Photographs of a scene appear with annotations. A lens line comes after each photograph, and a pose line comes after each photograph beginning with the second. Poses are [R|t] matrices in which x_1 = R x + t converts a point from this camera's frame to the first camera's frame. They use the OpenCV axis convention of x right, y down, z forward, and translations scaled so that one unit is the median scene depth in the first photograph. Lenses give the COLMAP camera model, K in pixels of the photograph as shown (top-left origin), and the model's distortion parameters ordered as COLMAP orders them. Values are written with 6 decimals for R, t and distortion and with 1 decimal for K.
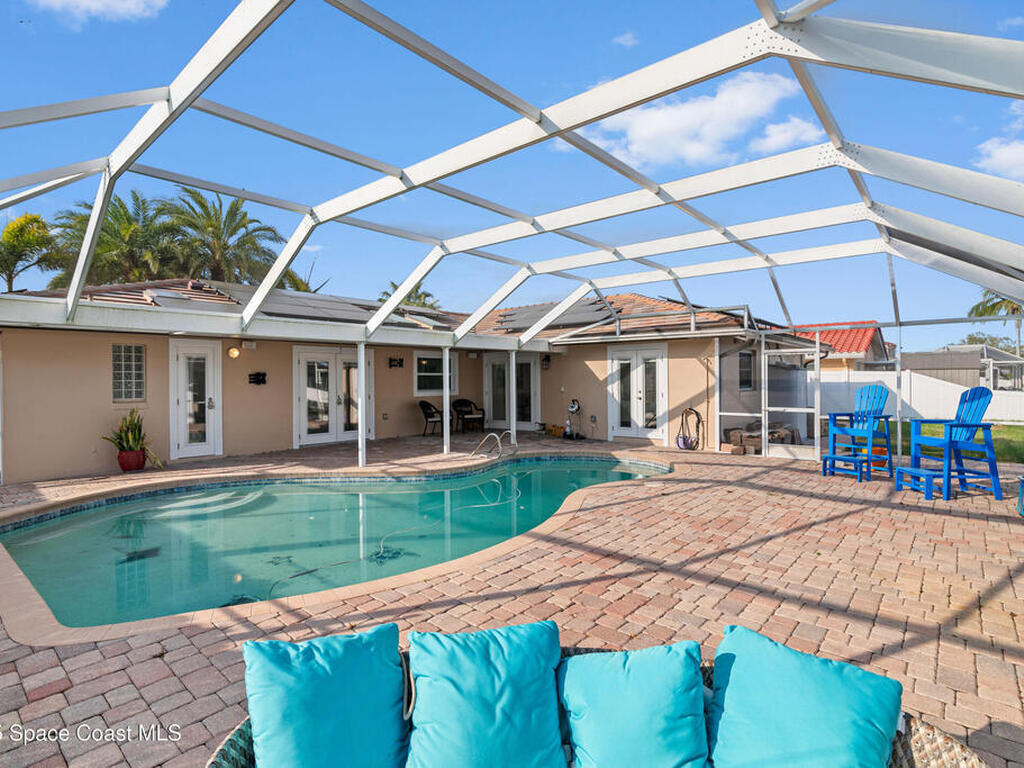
lens RADIAL K [[529.2, 0, 515.6], [0, 529.2, 382.3], [0, 0, 1]] dist [-0.026080, 0.000152]
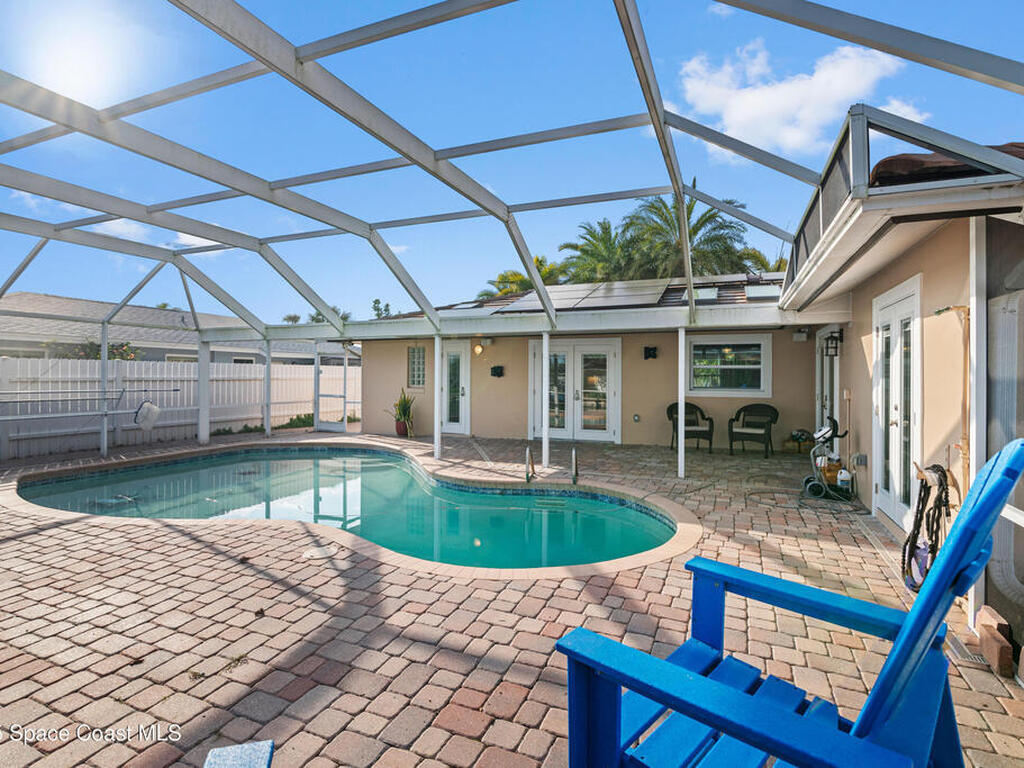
lens RADIAL K [[529.2, 0, 515.6], [0, 529.2, 382.3], [0, 0, 1]] dist [-0.026080, 0.000152]
pose [[0.294115, 0.018419, -0.955593, 0.590724], [-0.010547, 0.999816, 0.016025, -0.002928], [0.955712, 0.005366, 0.294255, 0.704775]]
